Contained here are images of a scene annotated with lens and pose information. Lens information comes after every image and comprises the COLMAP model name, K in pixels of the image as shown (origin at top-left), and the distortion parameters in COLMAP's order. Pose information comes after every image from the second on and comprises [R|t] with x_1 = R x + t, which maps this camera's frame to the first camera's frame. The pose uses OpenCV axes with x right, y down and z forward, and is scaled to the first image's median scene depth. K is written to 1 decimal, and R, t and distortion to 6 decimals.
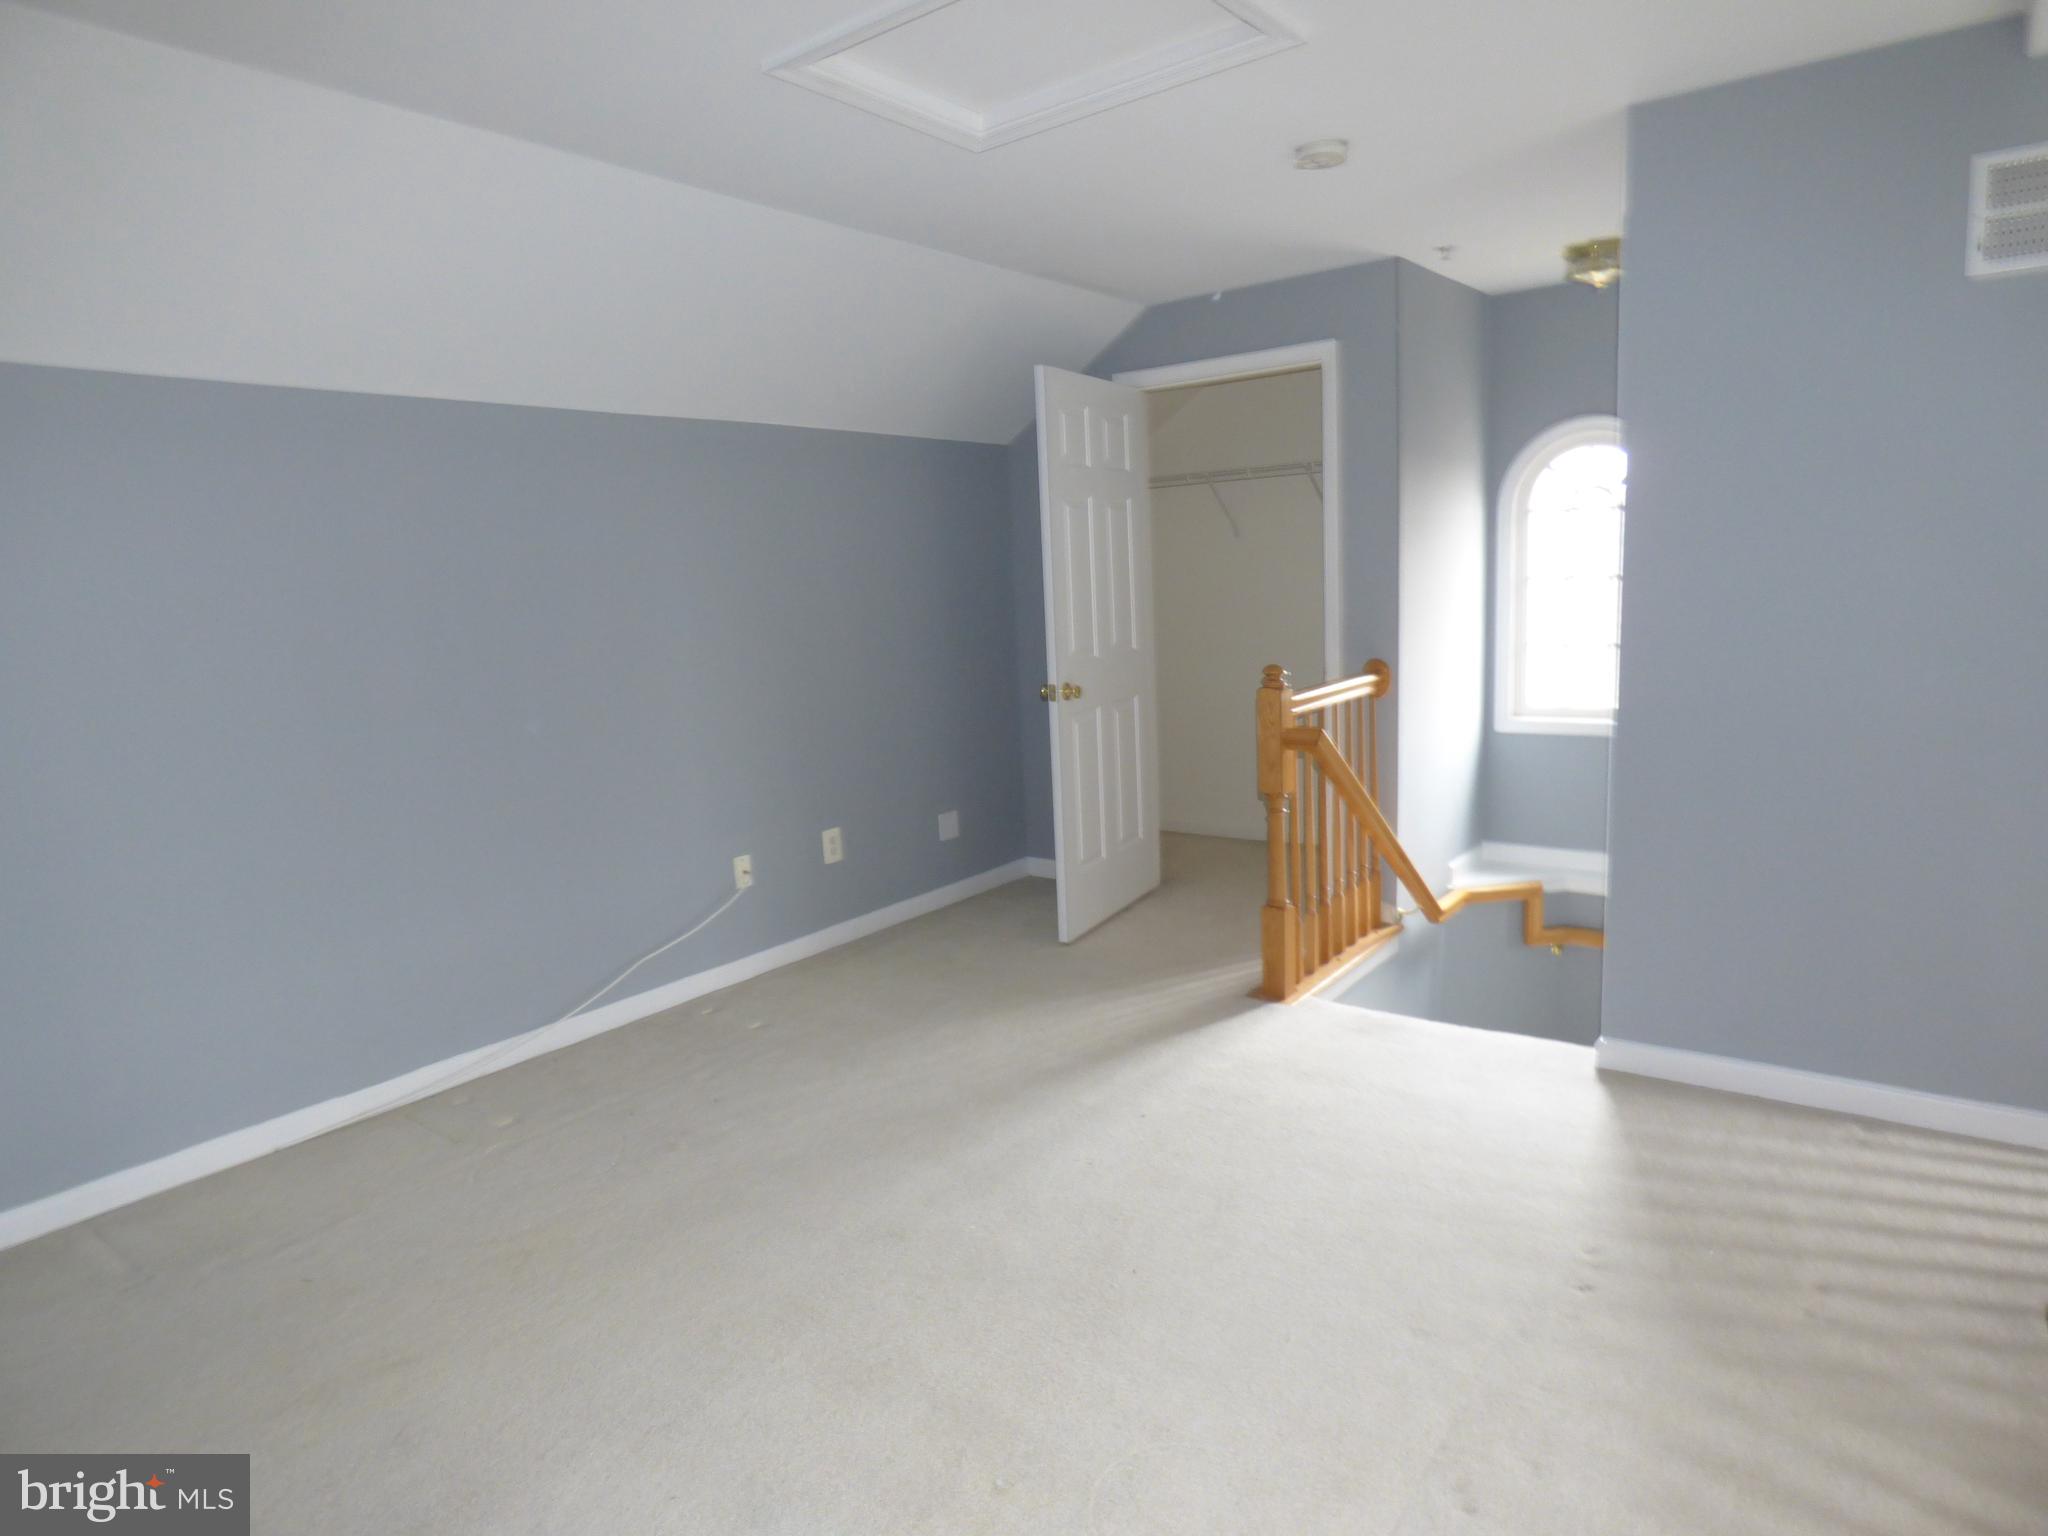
lens RADIAL K [[1217.5, 0, 1032.2], [0, 1217.5, 756.6], [0, 0, 1]] dist [-0.012747, 0.004387]
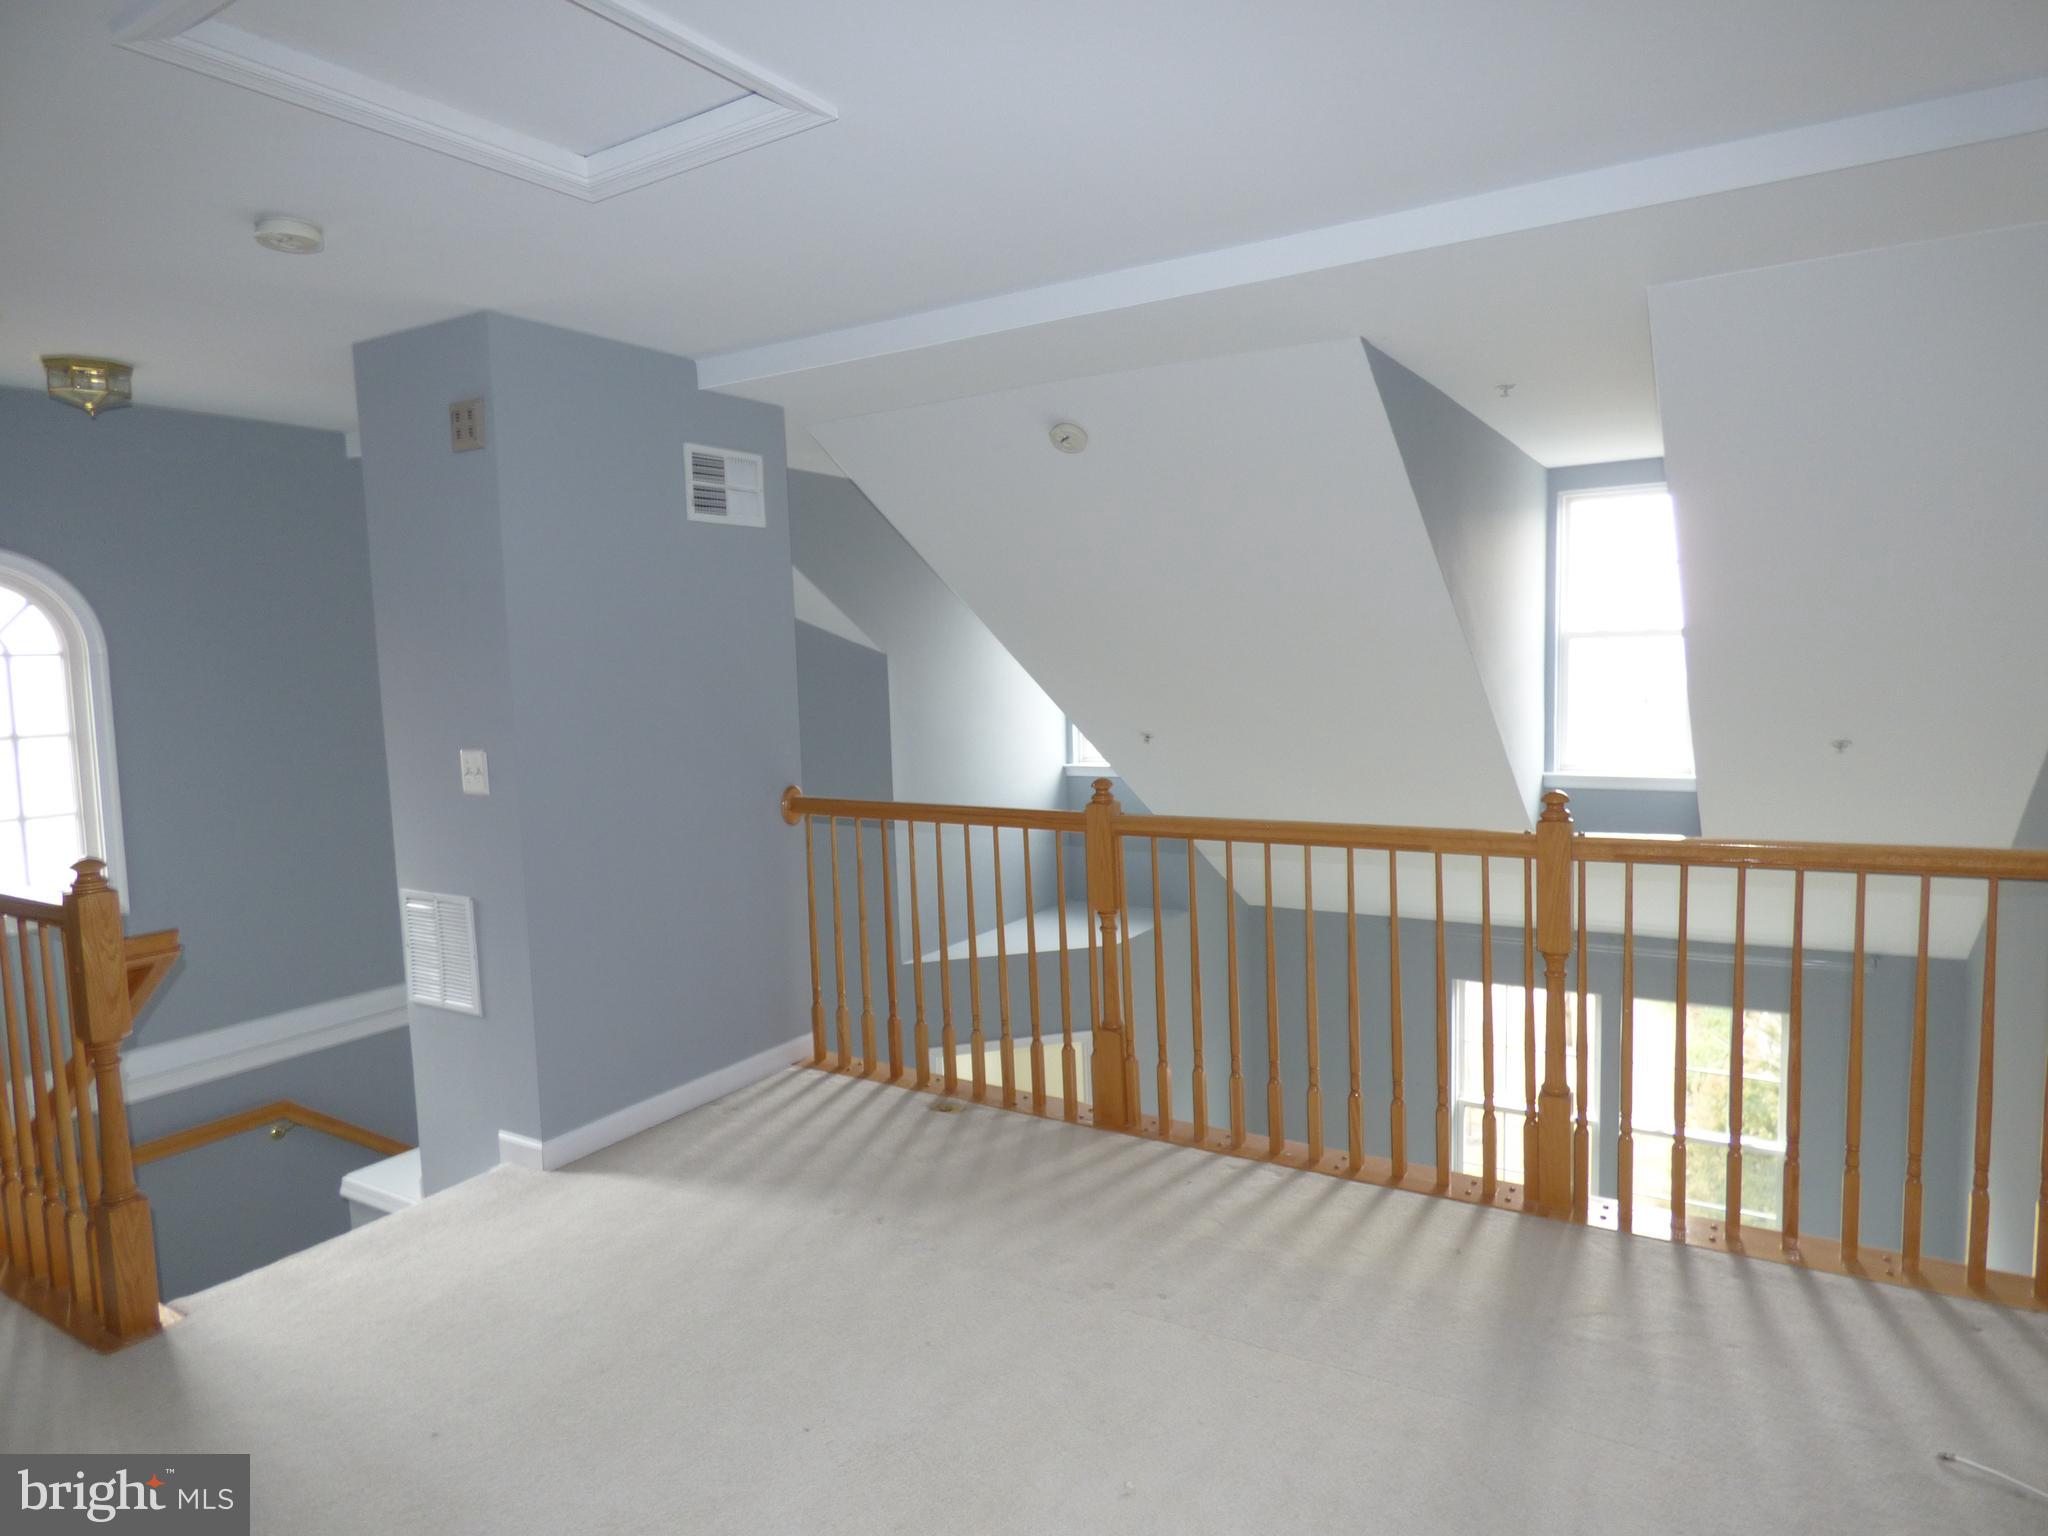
lens RADIAL K [[1217.5, 0, 1024.2], [0, 1217.5, 768.4], [0, 0, 1]] dist [-0.012747, 0.004387]
pose [[-0.078430, -0.045818, 0.995866, -0.469044], [0.182745, 0.981356, 0.059543, -0.060085], [-0.980027, 0.186659, -0.068595, 0.438040]]
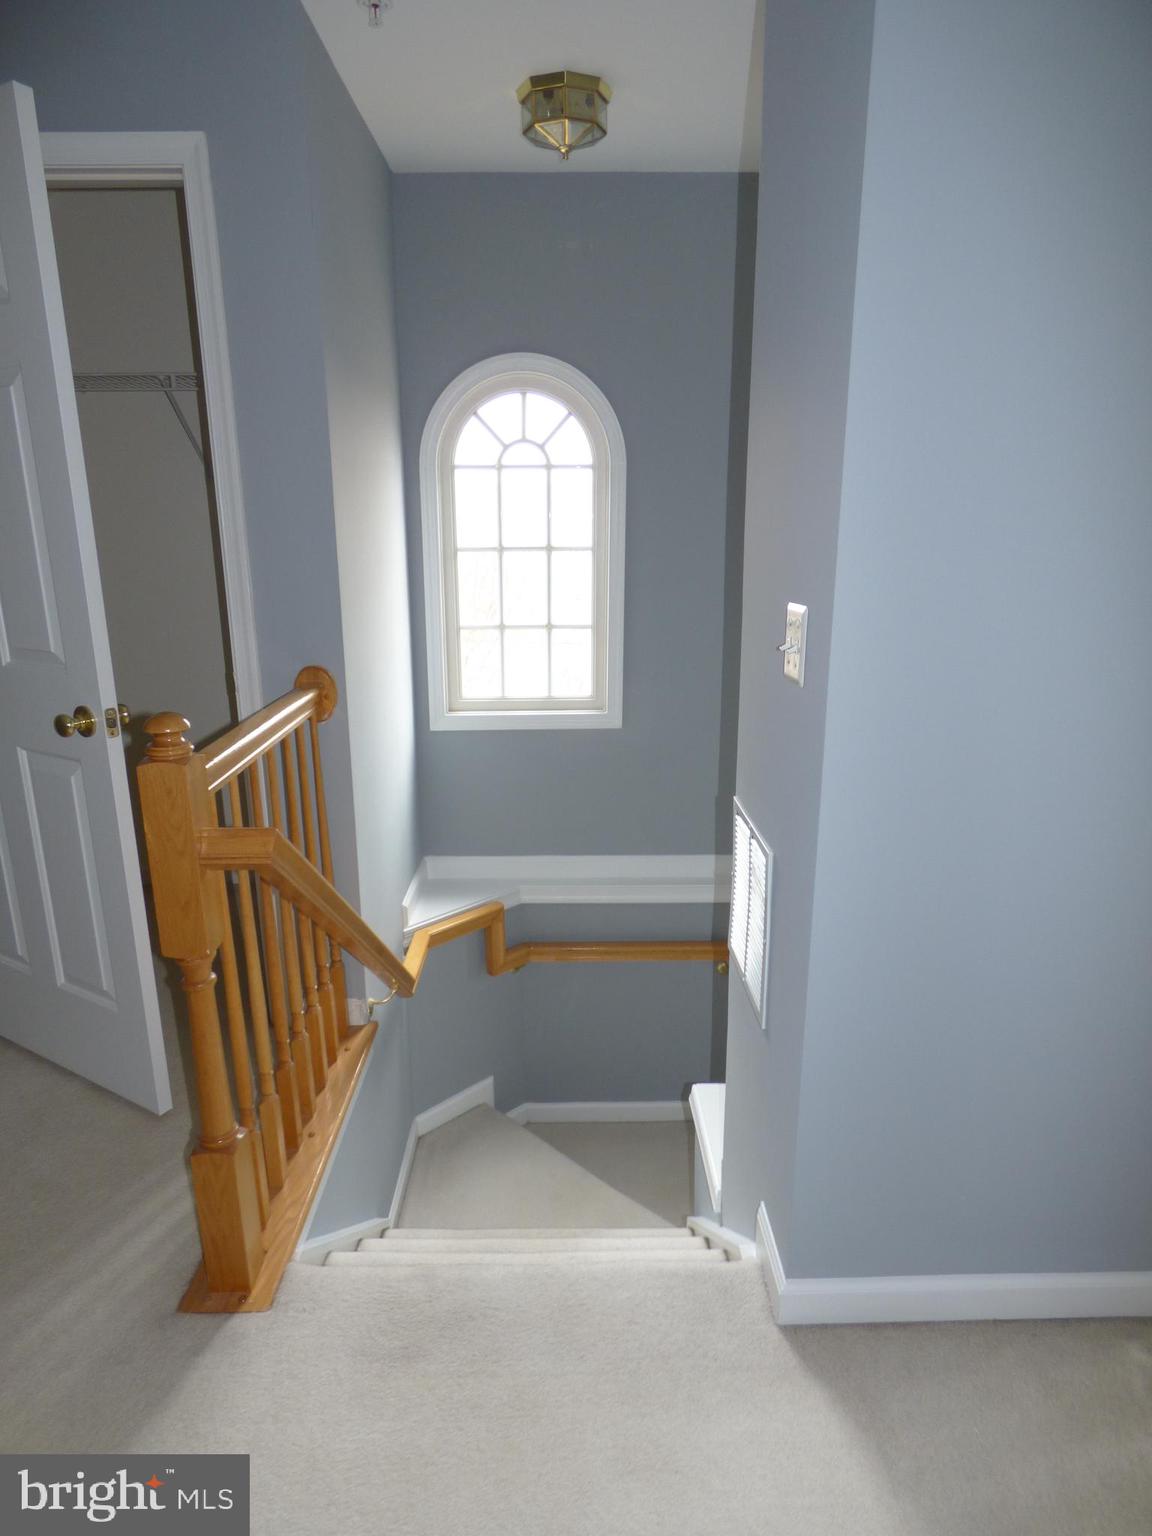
lens RADIAL K [[913.1, 0, 573.5], [0, 913.1, 776.8], [0, 0, 1]] dist [-0.012747, 0.004387]
pose [[0.797908, -0.120647, 0.590581, 0.093865], [0.061280, 0.990924, 0.119639, -0.072845], [-0.599656, -0.059271, 0.798060, 0.514386]]
